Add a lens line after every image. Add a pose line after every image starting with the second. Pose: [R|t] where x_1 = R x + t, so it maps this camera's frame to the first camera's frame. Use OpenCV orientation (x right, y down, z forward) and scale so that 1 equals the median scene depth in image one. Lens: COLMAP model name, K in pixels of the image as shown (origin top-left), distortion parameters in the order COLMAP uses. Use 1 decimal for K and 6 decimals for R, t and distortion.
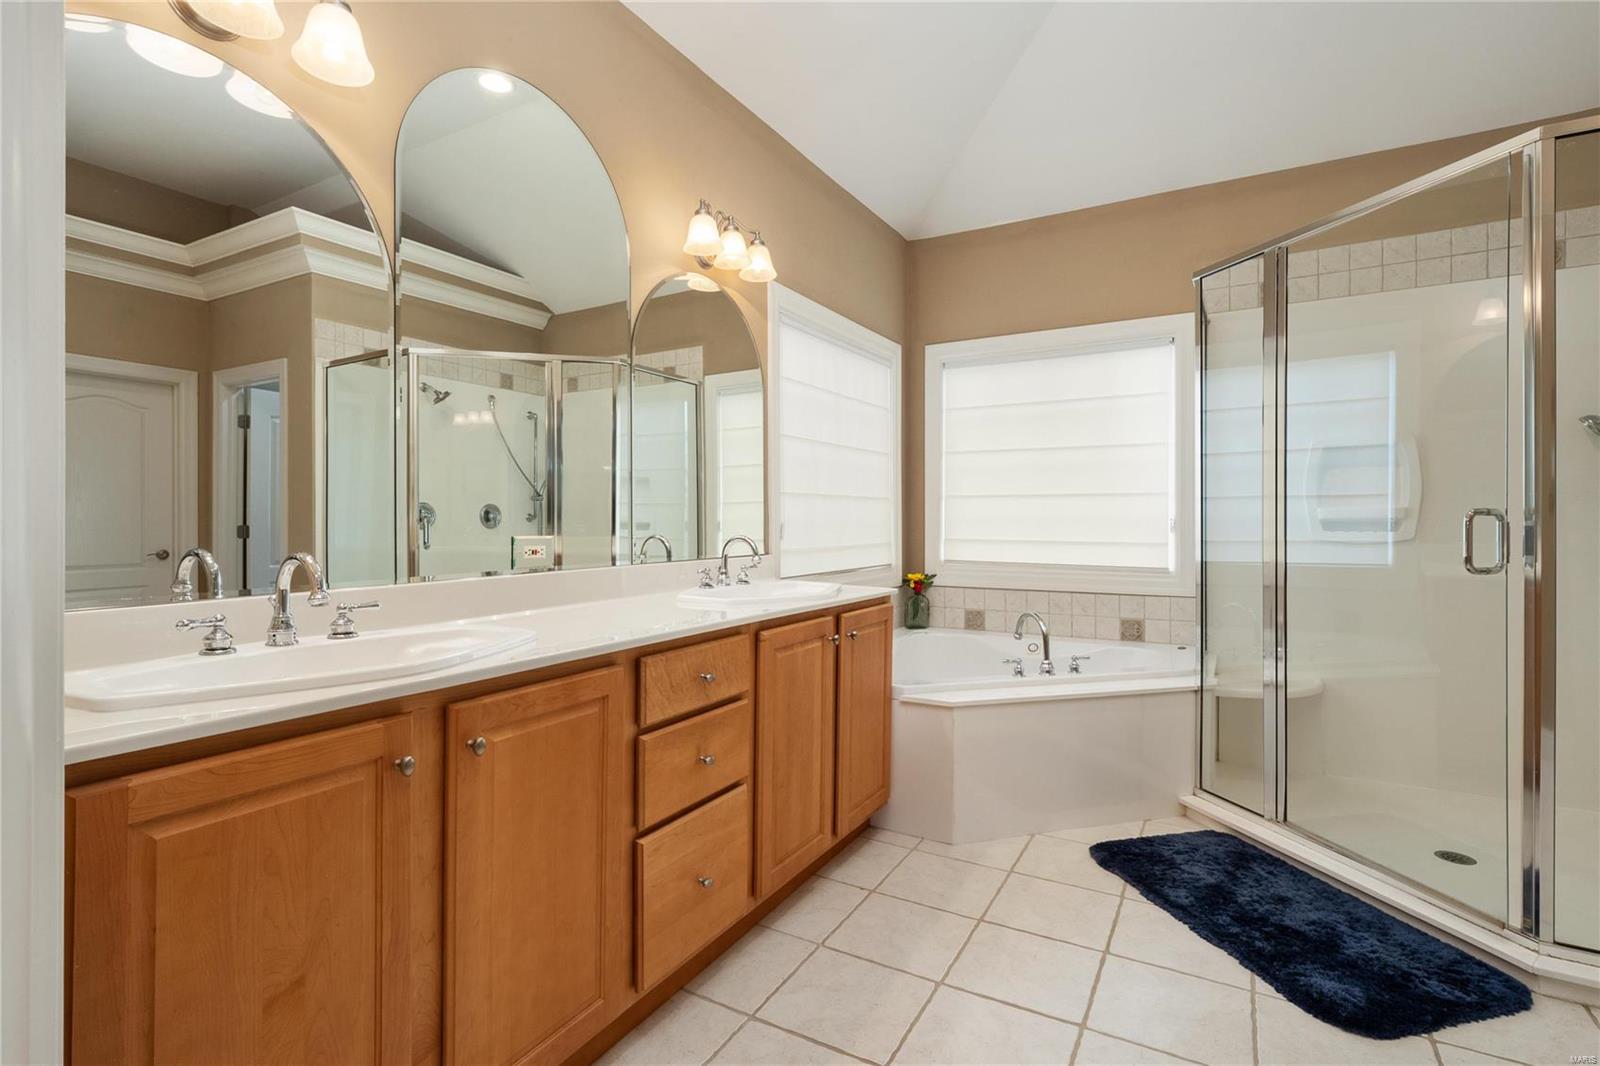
lens RADIAL K [[765.6, 0, 797.0], [0, 765.6, 525.0], [0, 0, 1]] dist [0.000028, 0.000031]
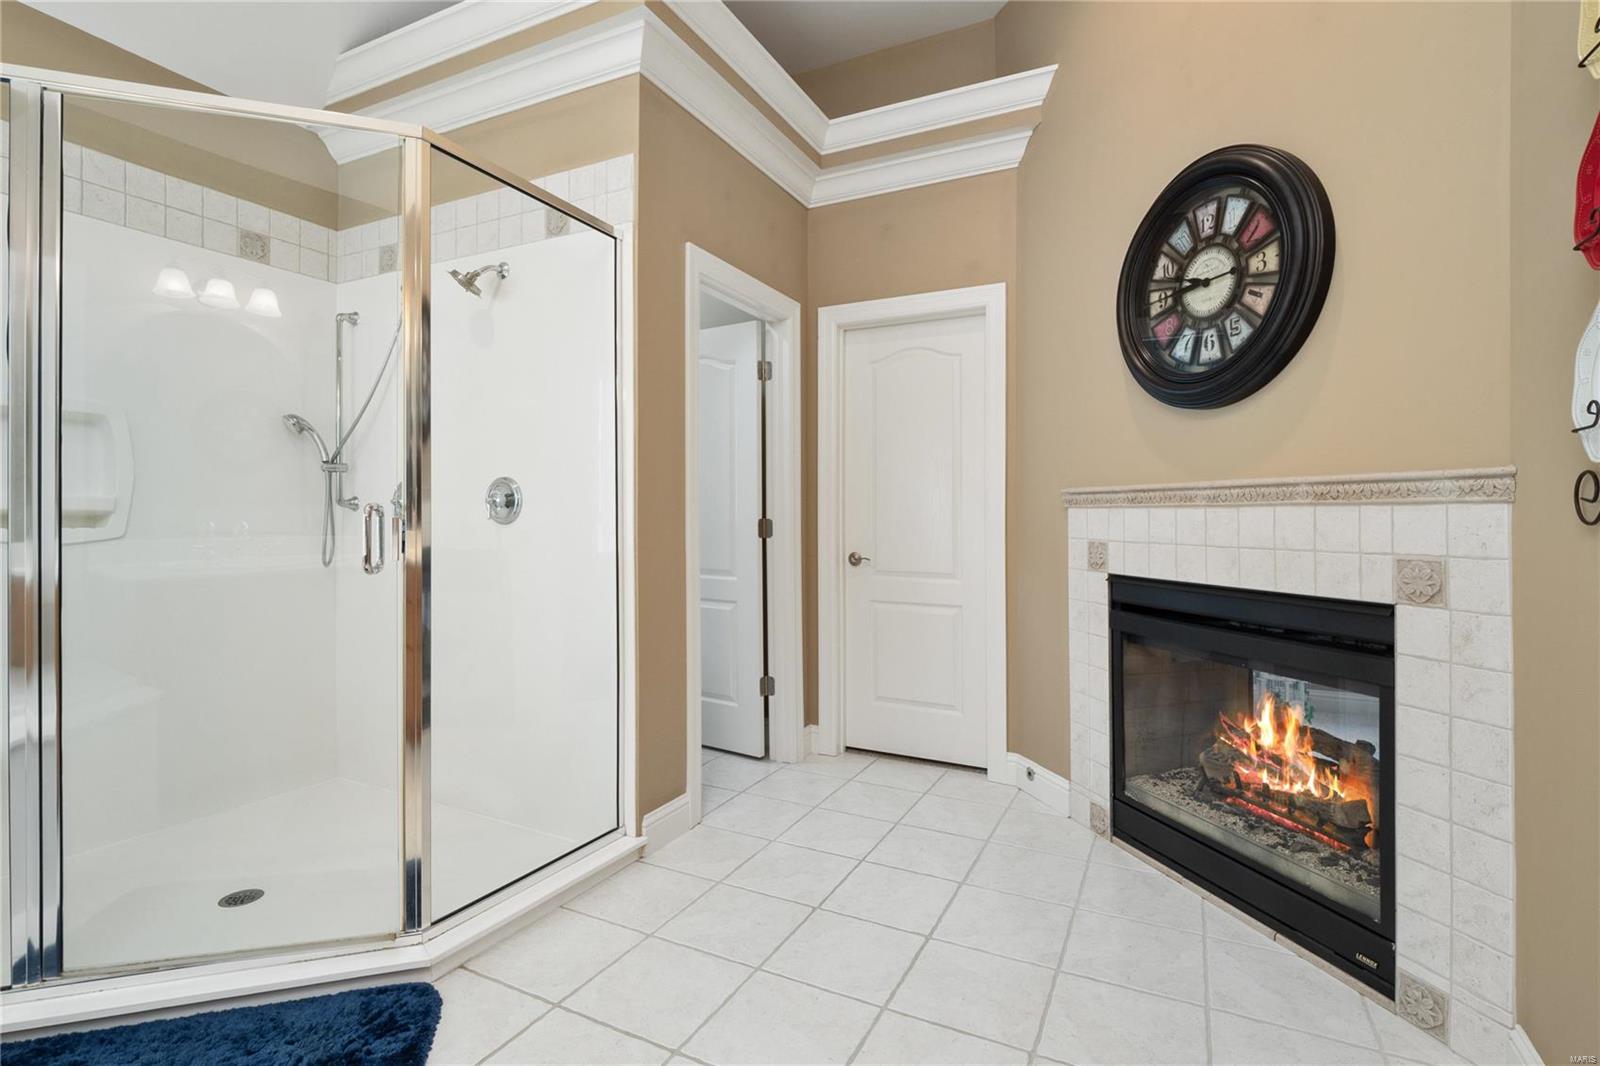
lens RADIAL K [[765.6, 0, 795.0], [0, 765.6, 518.6], [0, 0, 1]] dist [0.000028, 0.000031]
pose [[-0.042752, -0.005758, 0.999069, -0.055996], [0.004749, 0.999971, 0.005967, -0.004524], [-0.999074, 0.004999, -0.042724, 0.524783]]
